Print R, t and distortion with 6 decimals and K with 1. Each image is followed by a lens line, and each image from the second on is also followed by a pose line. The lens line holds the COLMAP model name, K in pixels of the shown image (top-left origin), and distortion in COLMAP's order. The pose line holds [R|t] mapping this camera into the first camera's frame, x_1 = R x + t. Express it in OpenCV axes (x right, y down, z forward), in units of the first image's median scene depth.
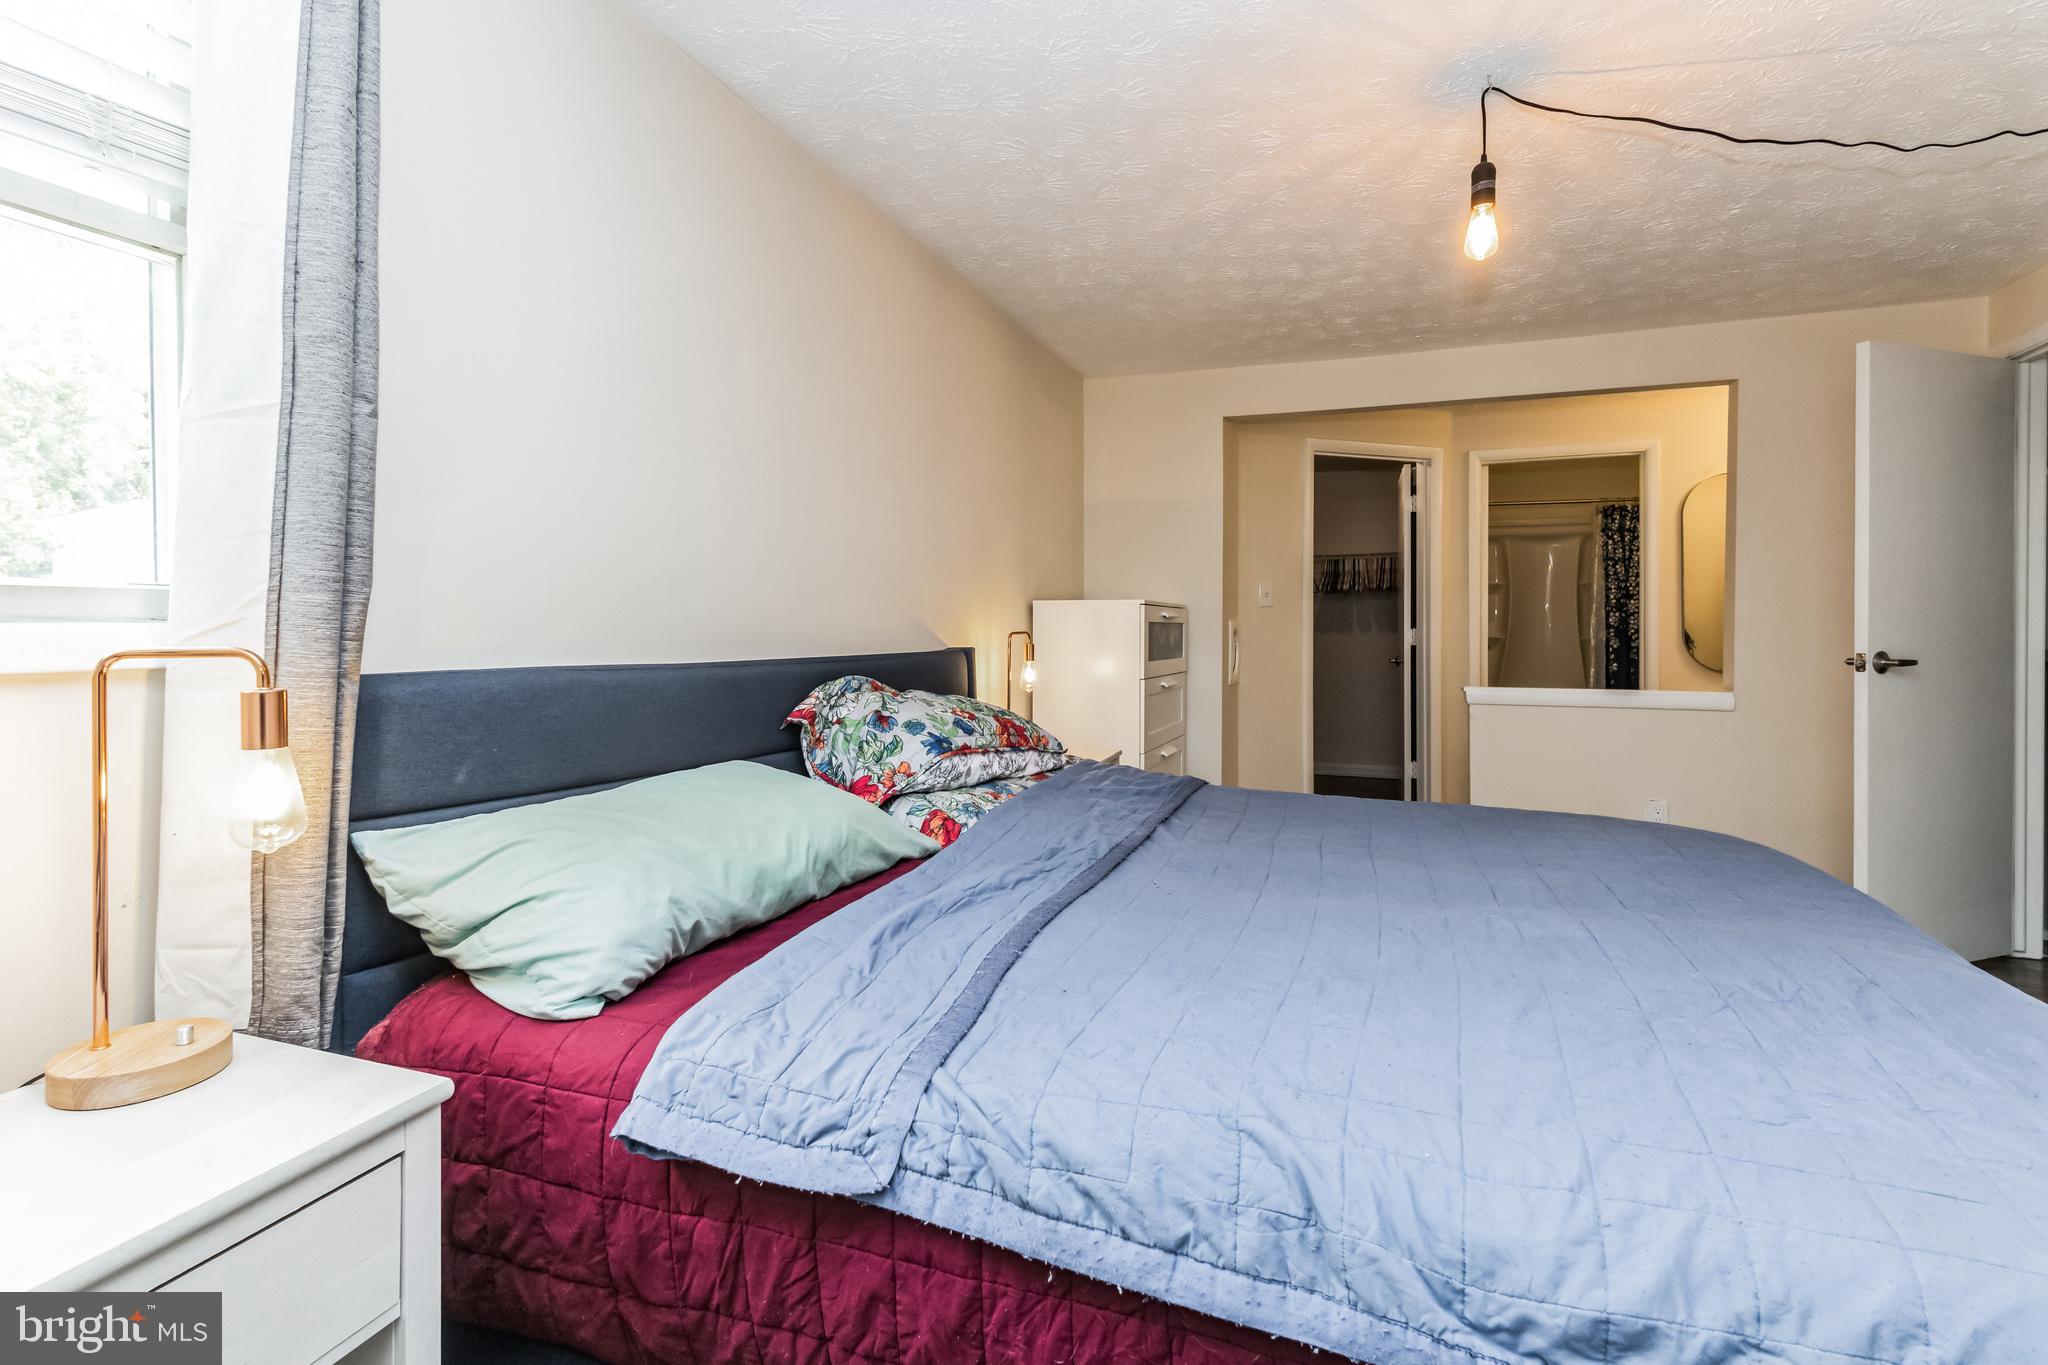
lens RADIAL K [[975.4, 0, 1020.5], [0, 975.4, 647.9], [0, 0, 1]] dist [0.000846, 0.000034]
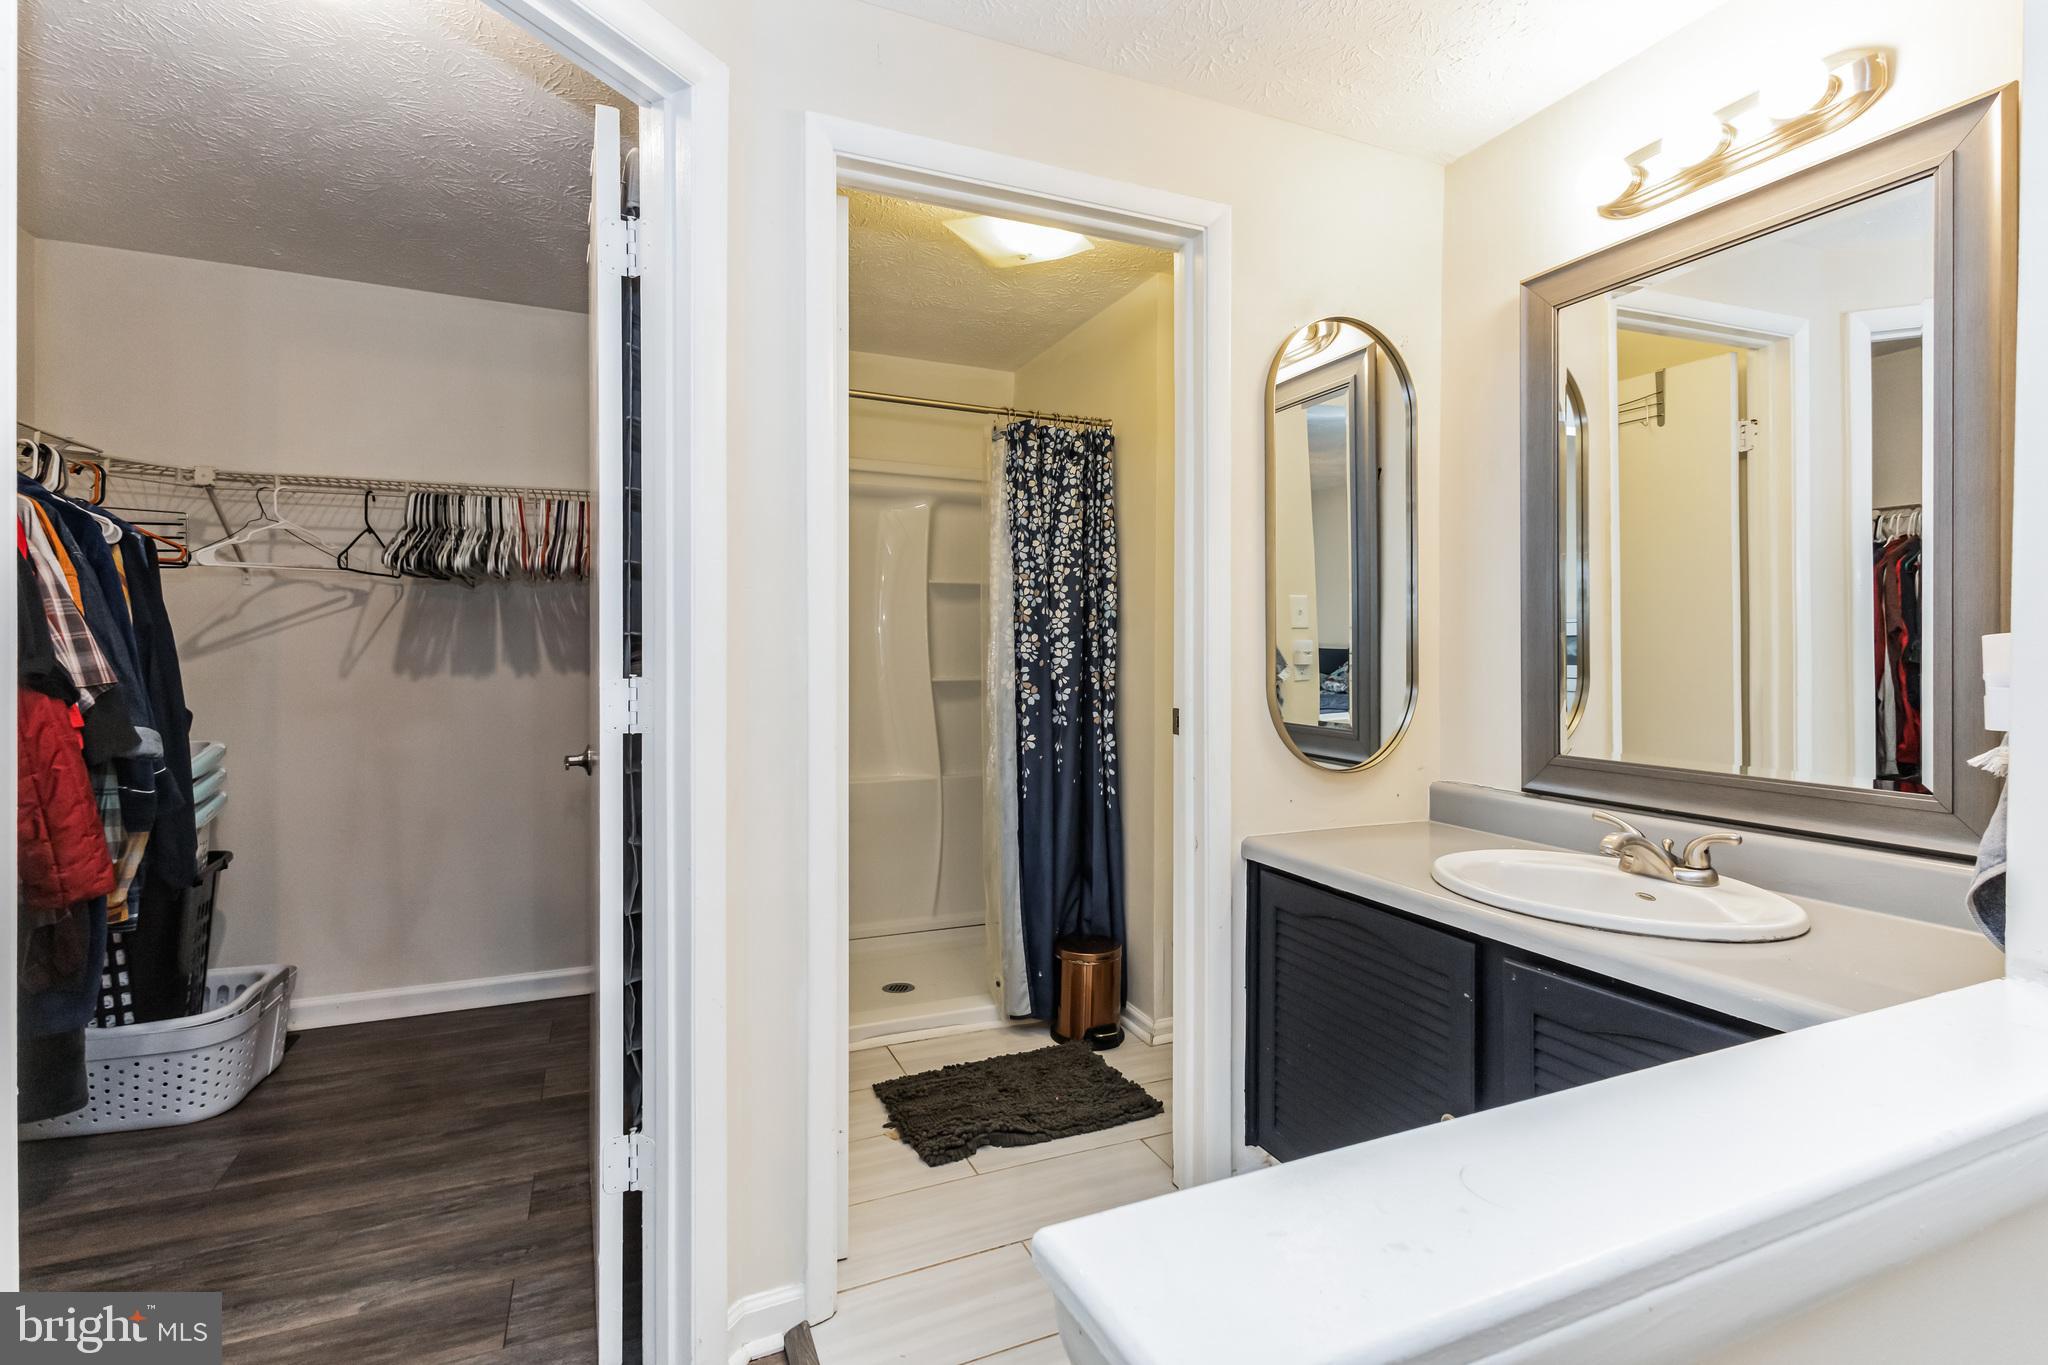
lens RADIAL K [[975.4, 0, 1020.5], [0, 975.4, 647.9], [0, 0, 1]] dist [0.000846, 0.000034]
pose [[0.723876, 0.004758, 0.689914, 0.256322], [0.011079, 0.999767, -0.018520, -0.020013], [-0.689841, 0.021050, 0.723655, 0.635870]]
